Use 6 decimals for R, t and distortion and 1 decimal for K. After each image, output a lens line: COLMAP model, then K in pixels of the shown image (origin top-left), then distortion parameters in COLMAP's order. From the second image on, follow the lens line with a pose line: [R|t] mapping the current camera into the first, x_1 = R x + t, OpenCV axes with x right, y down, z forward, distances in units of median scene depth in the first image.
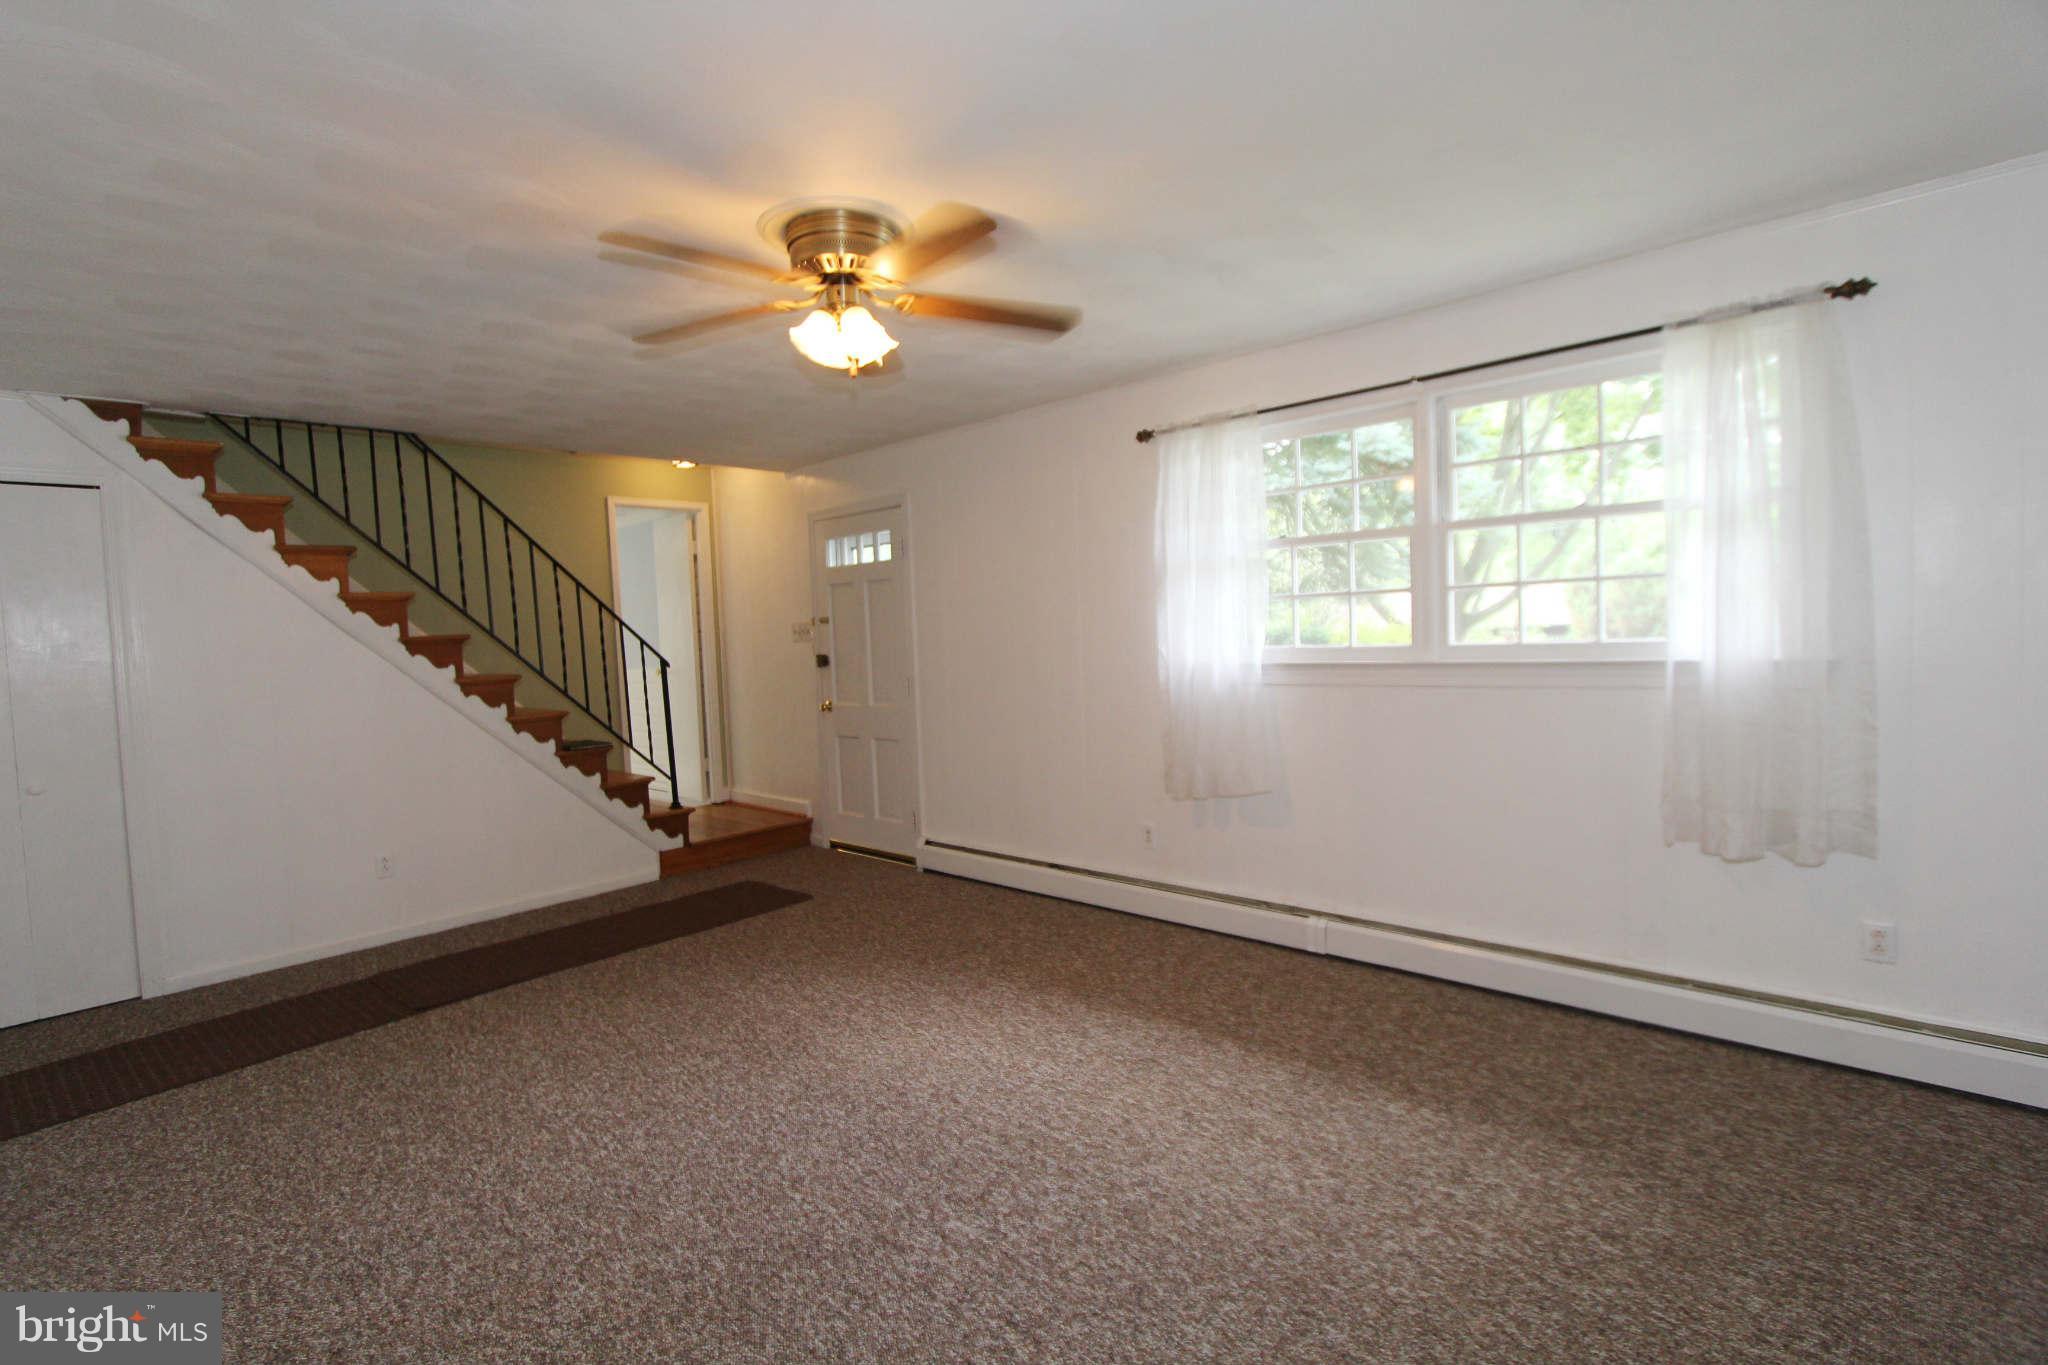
lens RADIAL K [[938.3, 0, 1009.9], [0, 938.3, 678.9], [0, 0, 1]] dist [-0.017310, 0.001366]
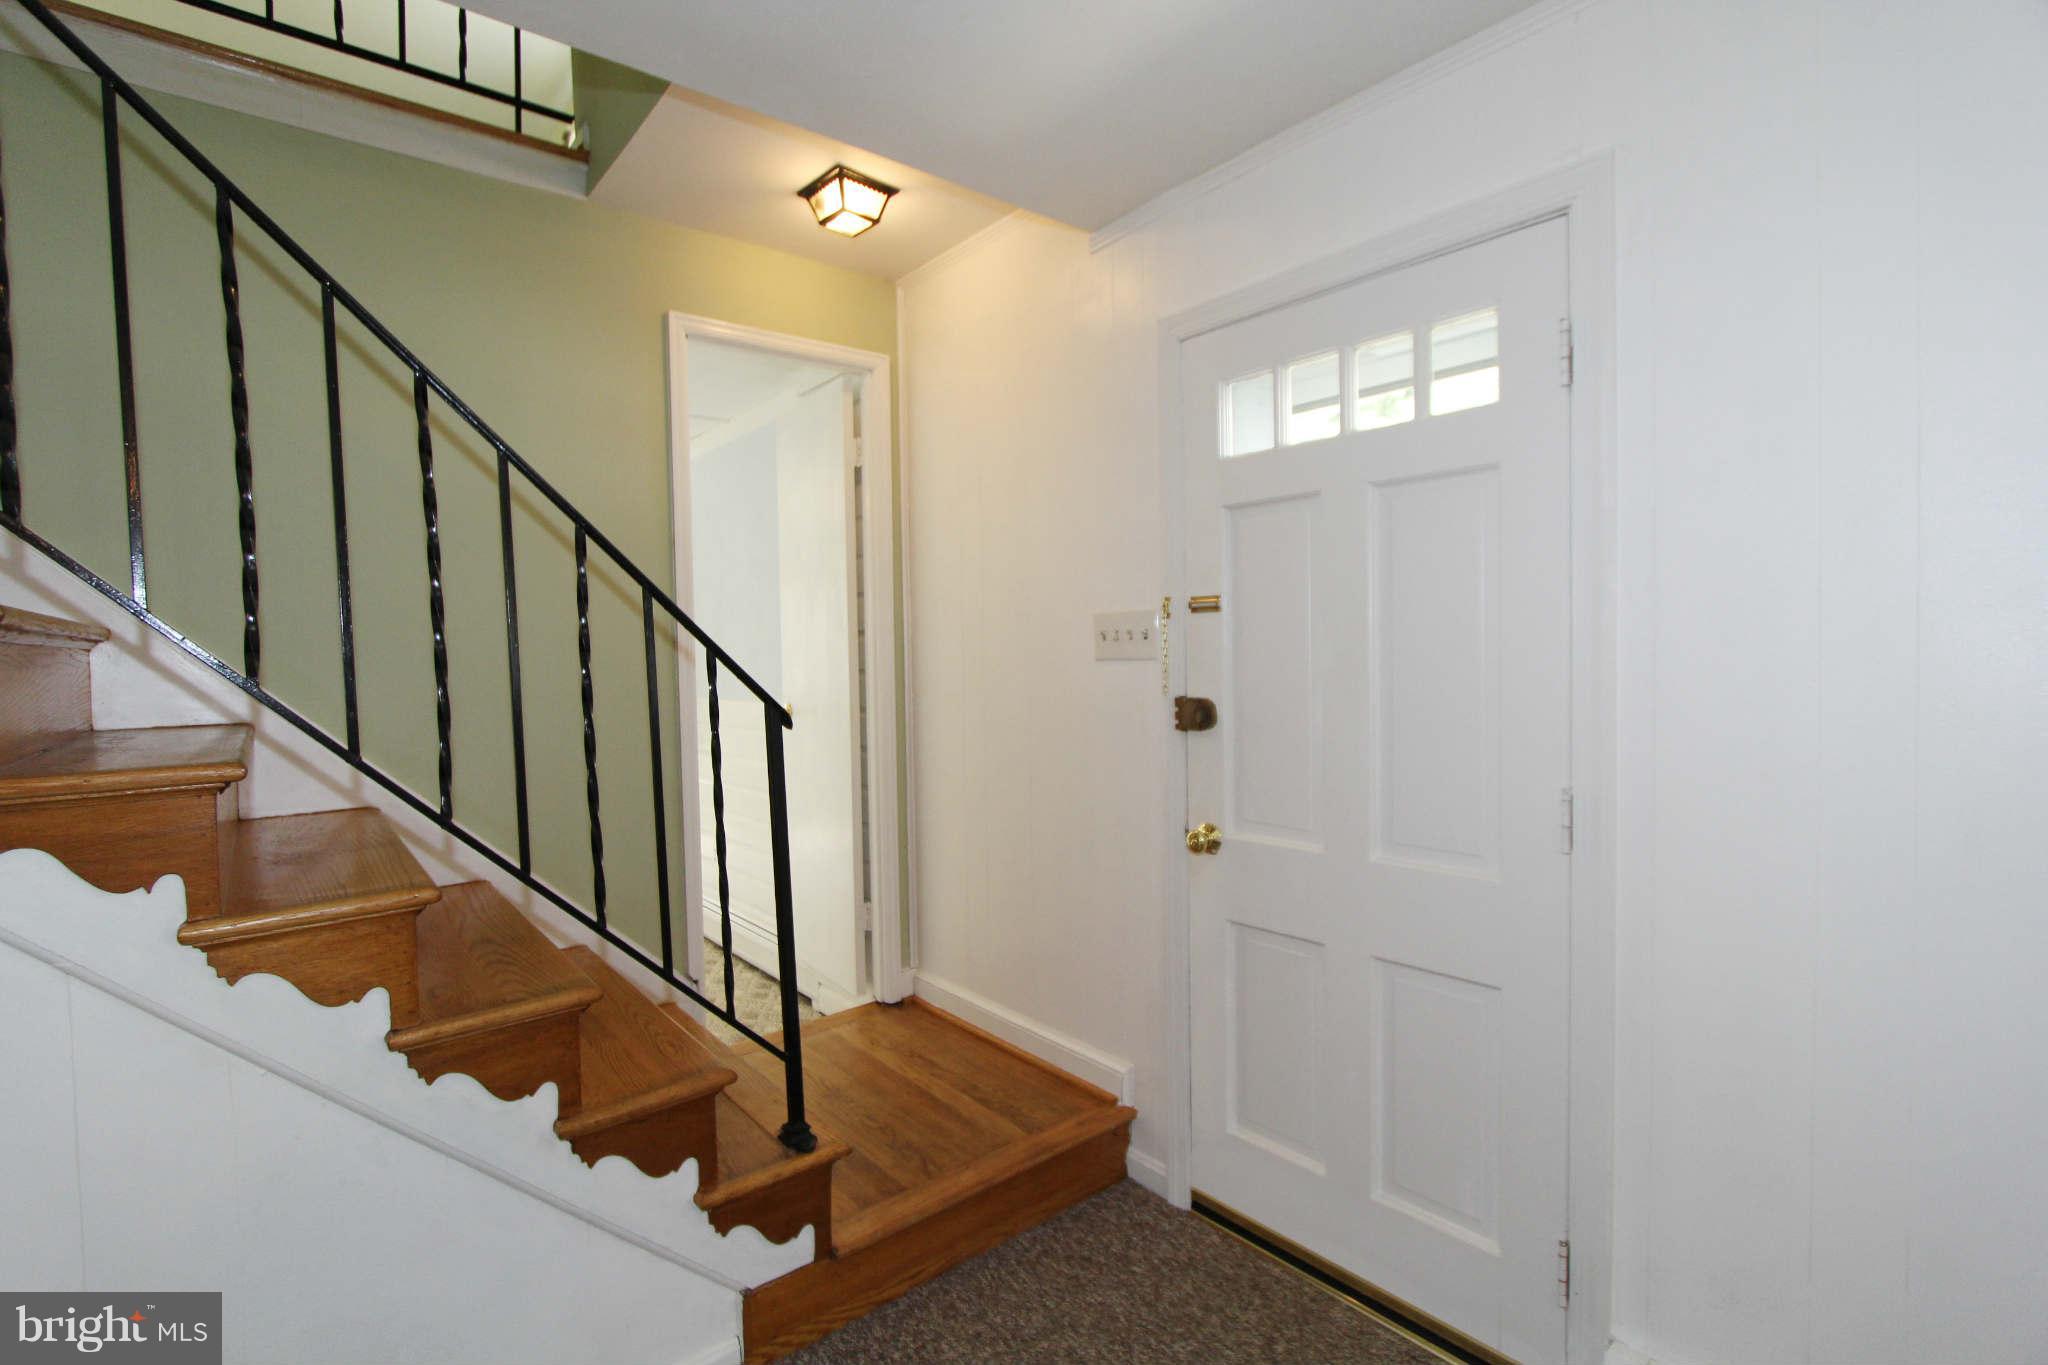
lens RADIAL K [[938.3, 0, 1009.9], [0, 938.3, 678.9], [0, 0, 1]] dist [-0.017310, 0.001366]
pose [[0.990575, 0.026139, -0.134451, -0.223938], [-0.028402, 0.999485, -0.014946, -0.025741], [0.133991, 0.018624, 0.990808, 0.629139]]
